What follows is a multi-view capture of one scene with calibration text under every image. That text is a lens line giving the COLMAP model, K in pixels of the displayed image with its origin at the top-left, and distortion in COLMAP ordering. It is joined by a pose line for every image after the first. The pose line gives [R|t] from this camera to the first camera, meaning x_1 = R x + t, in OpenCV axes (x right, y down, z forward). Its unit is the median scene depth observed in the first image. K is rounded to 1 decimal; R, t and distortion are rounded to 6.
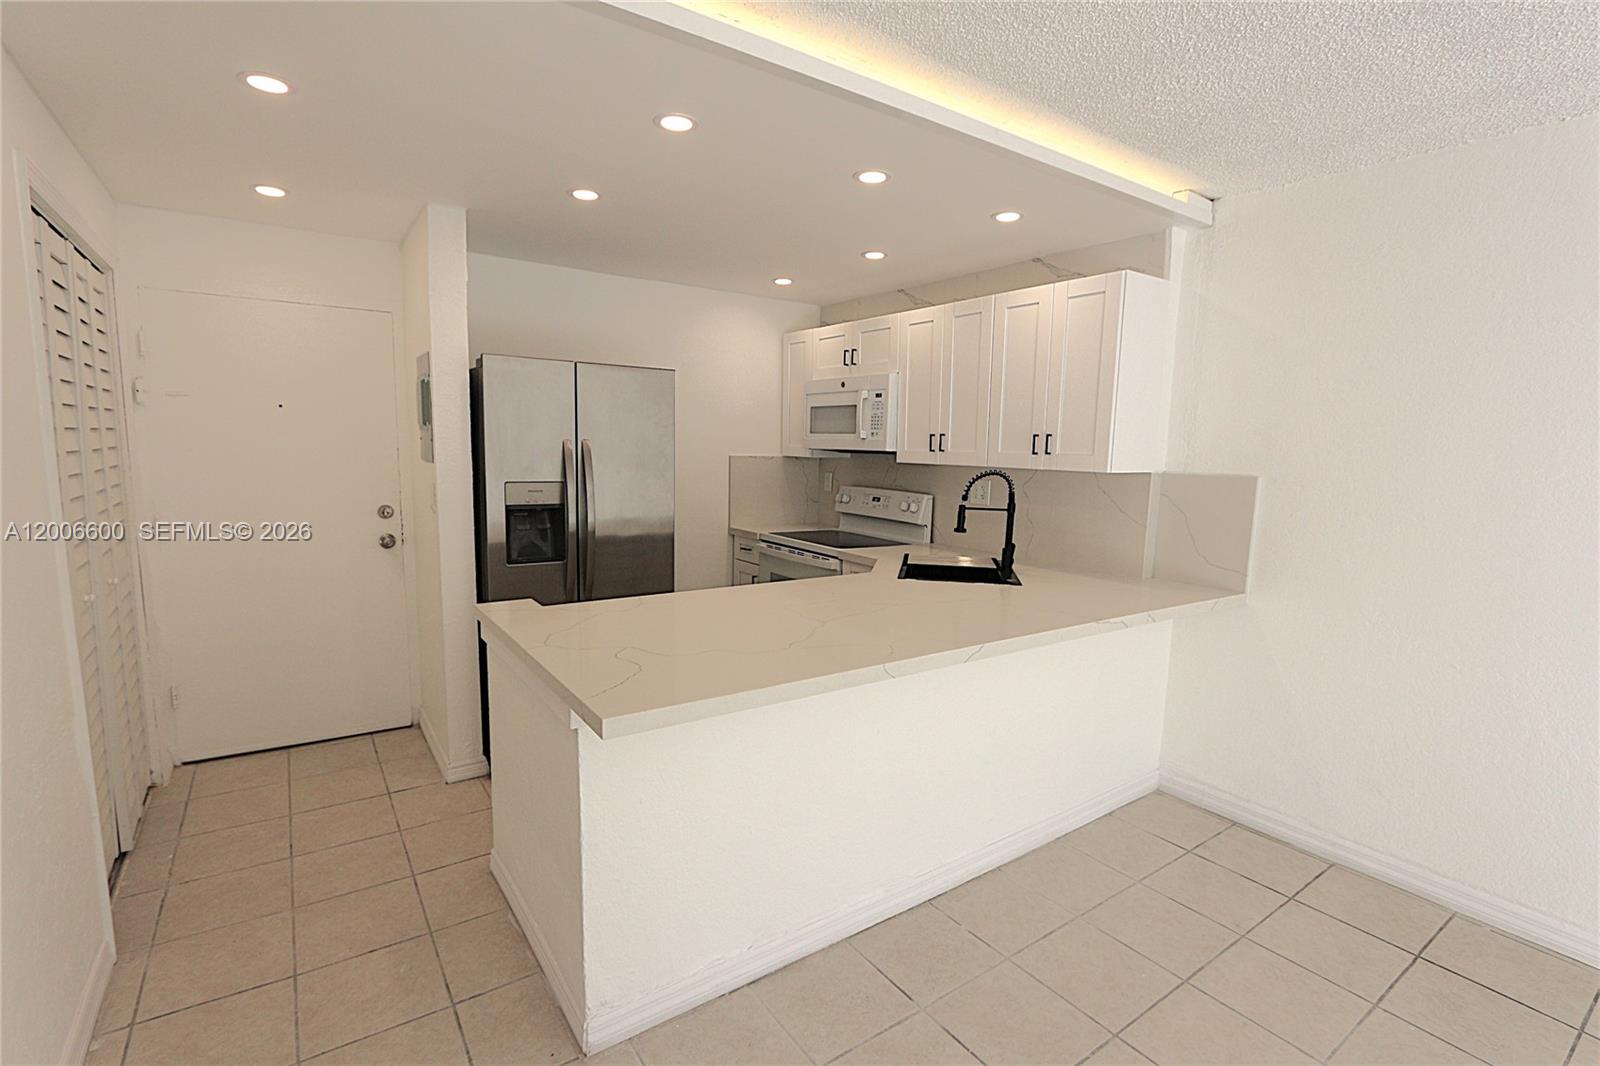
lens RADIAL K [[742.2, 0, 794.9], [0, 742.2, 541.3], [0, 0, 1]] dist [-0.015337, 0.000153]
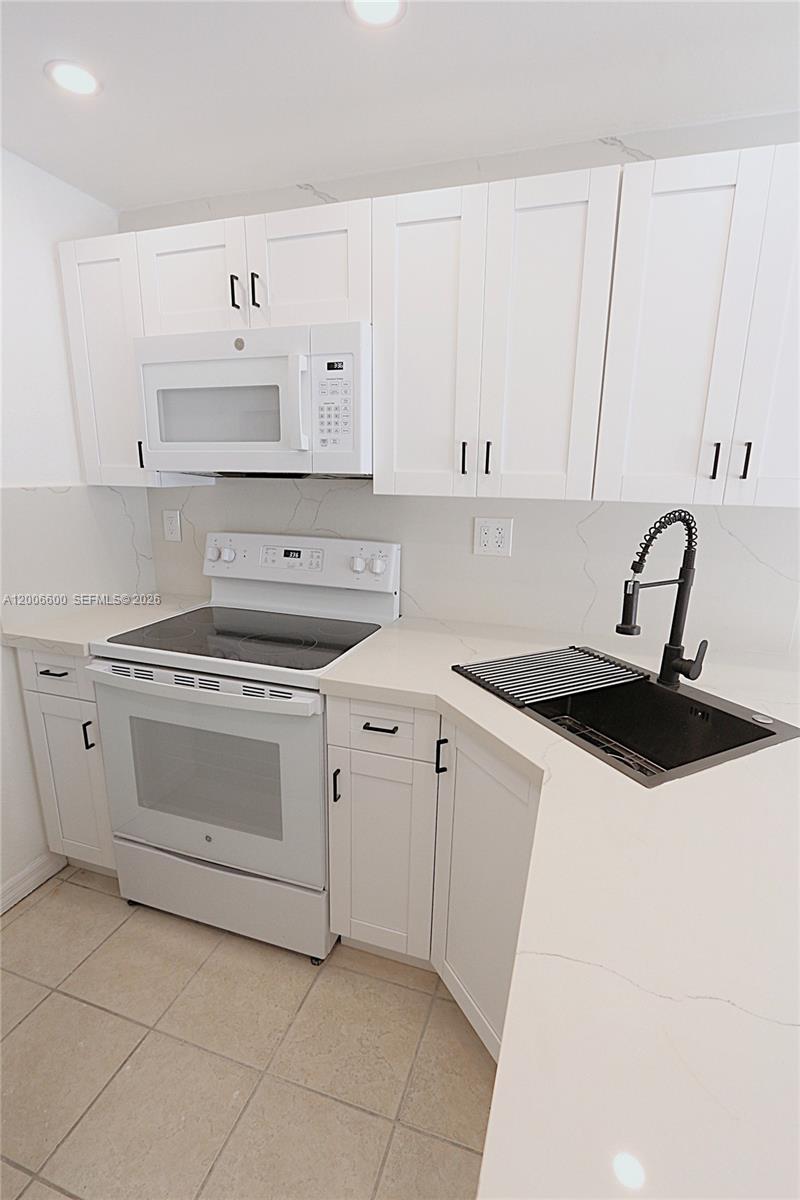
lens RADIAL K [[550.1, 0, 401.1], [0, 550.1, 605.8], [0, 0, 1]] dist [-0.032404, 0.007479]
pose [[0.792923, -0.155939, 0.589030, -0.125026], [0.082092, 0.985223, 0.150319, -0.101472], [-0.603767, -0.070837, 0.794007, 0.787015]]
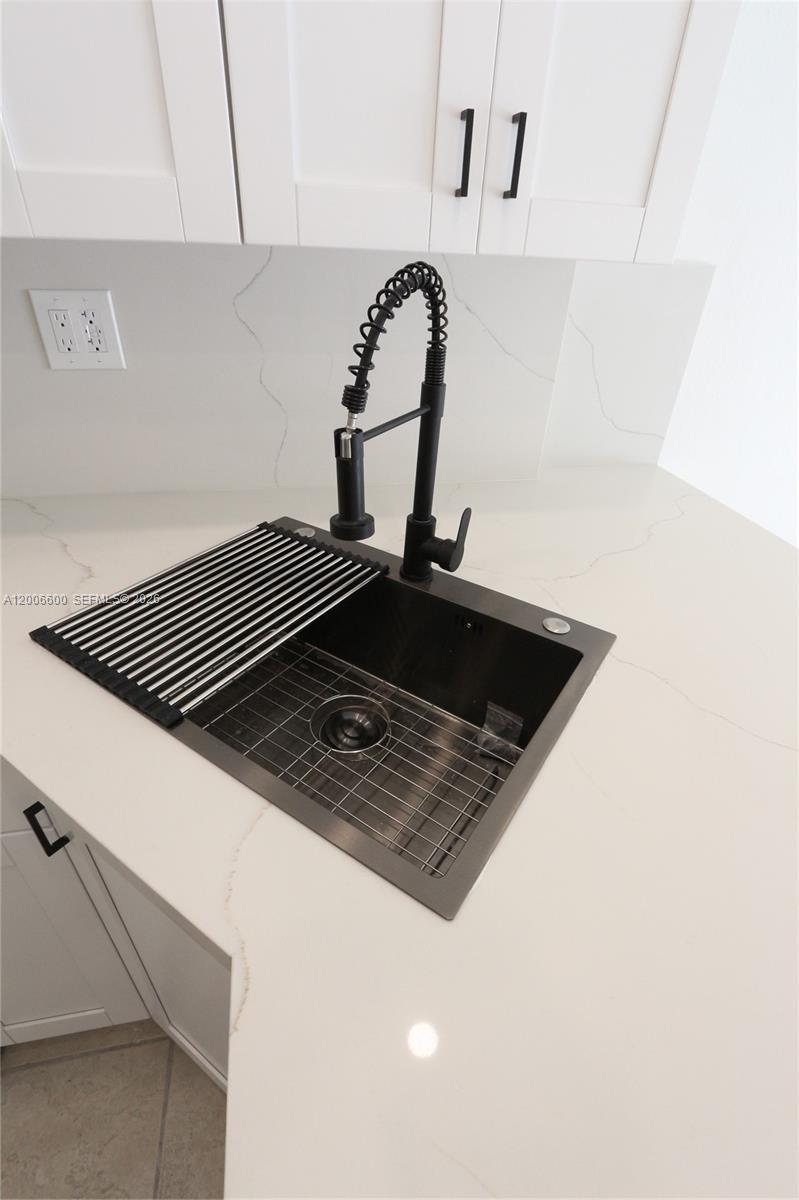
lens RADIAL K [[562.7, 0, 404.3], [0, 562.7, 611.3], [0, 0, 1]] dist [-0.006019, -0.001715]
pose [[0.374924, -0.521144, 0.766707, 0.055250], [0.088168, 0.843331, 0.530112, -0.095781], [-0.922853, -0.131153, 0.362134, 0.896942]]
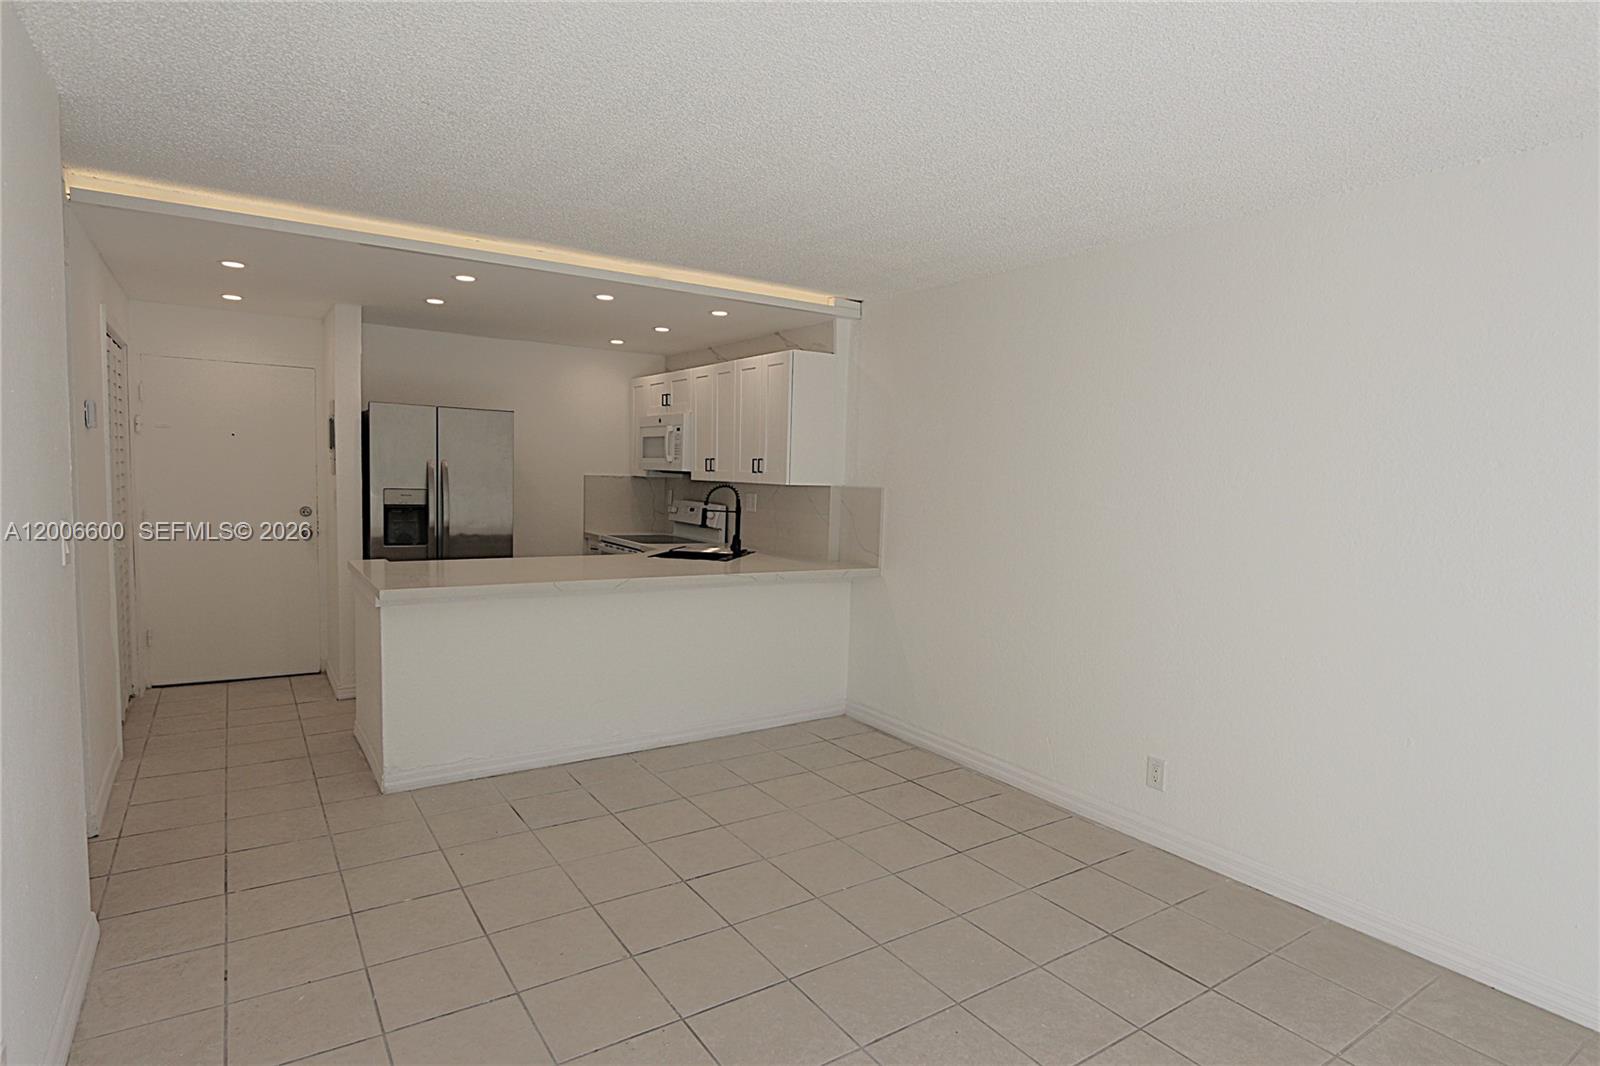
lens RADIAL K [[842.9, 0, 798.8], [0, 842.9, 546.9], [0, 0, 1]] dist [-0.019076, 0.000103]
pose [[0.999881, 0.011007, -0.010780, 0.418106], [-0.011462, 0.999007, -0.043065, 0.091228], [0.010295, 0.043184, 0.999014, -0.596089]]
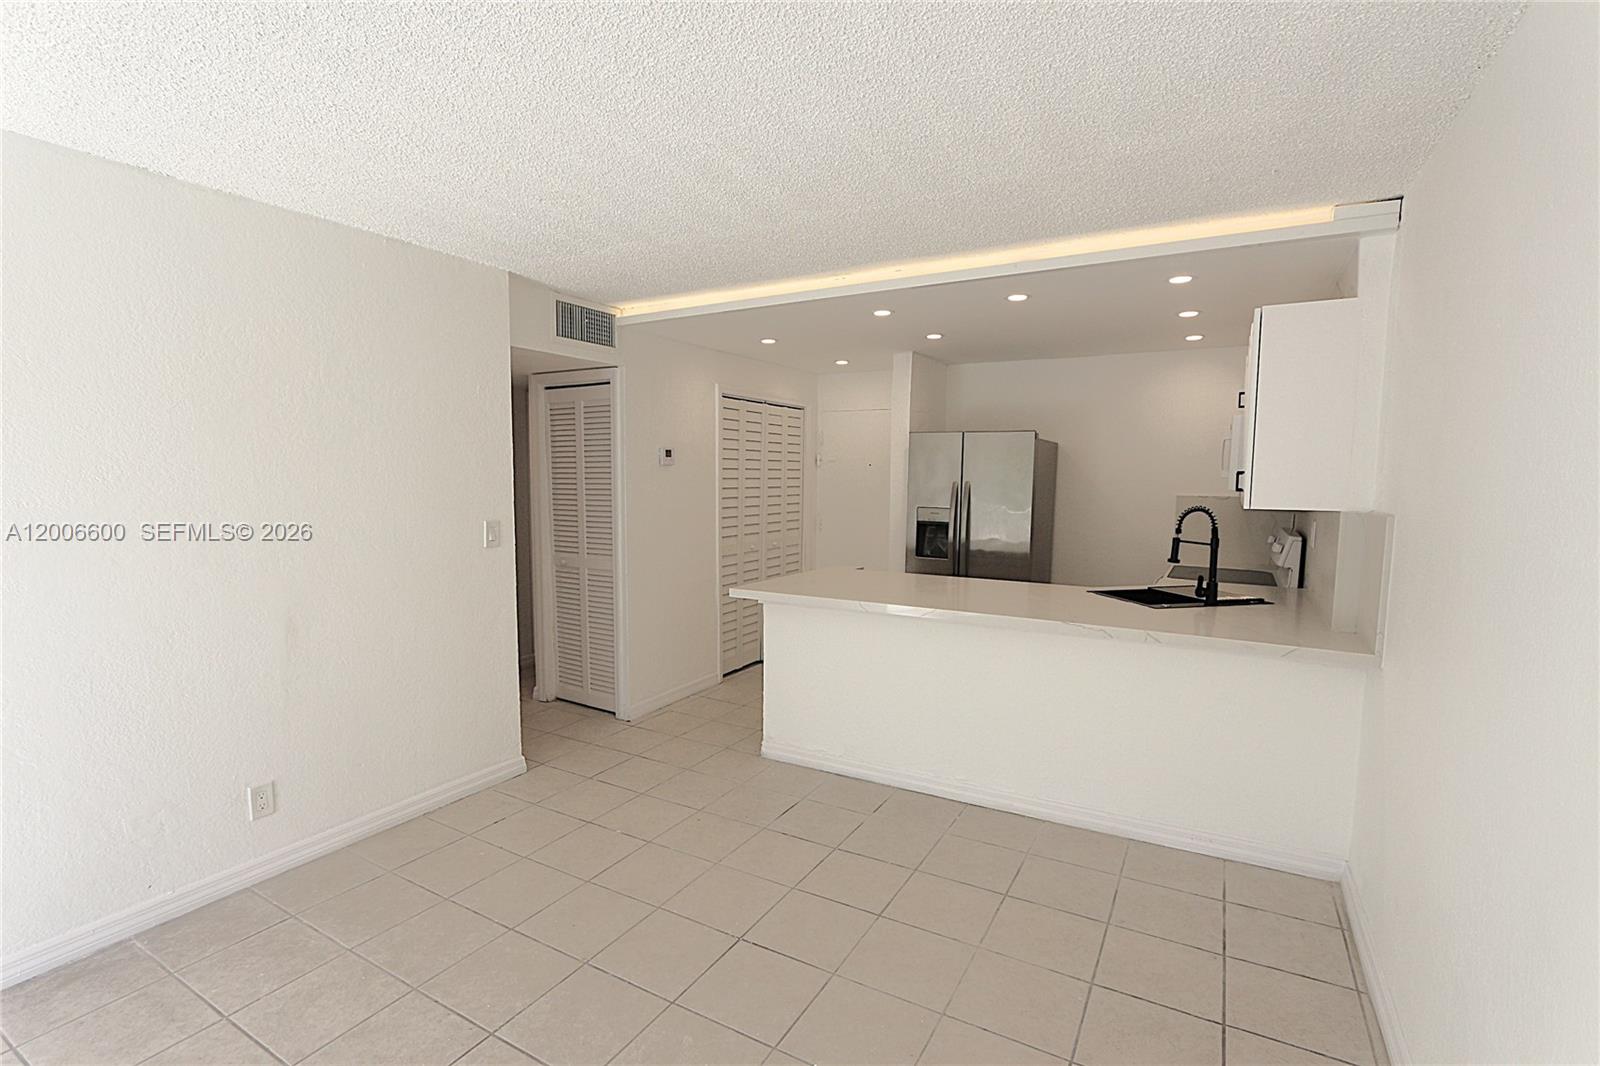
lens RADIAL K [[742.2, 0, 794.9], [0, 742.2, 541.3], [0, 0, 1]] dist [-0.015337, 0.000153]
pose [[0.427393, 0.061819, -0.901950, 0.951766], [-0.119976, 0.992714, 0.011189, 0.011294], [0.896070, 0.103431, 0.431696, 0.034298]]
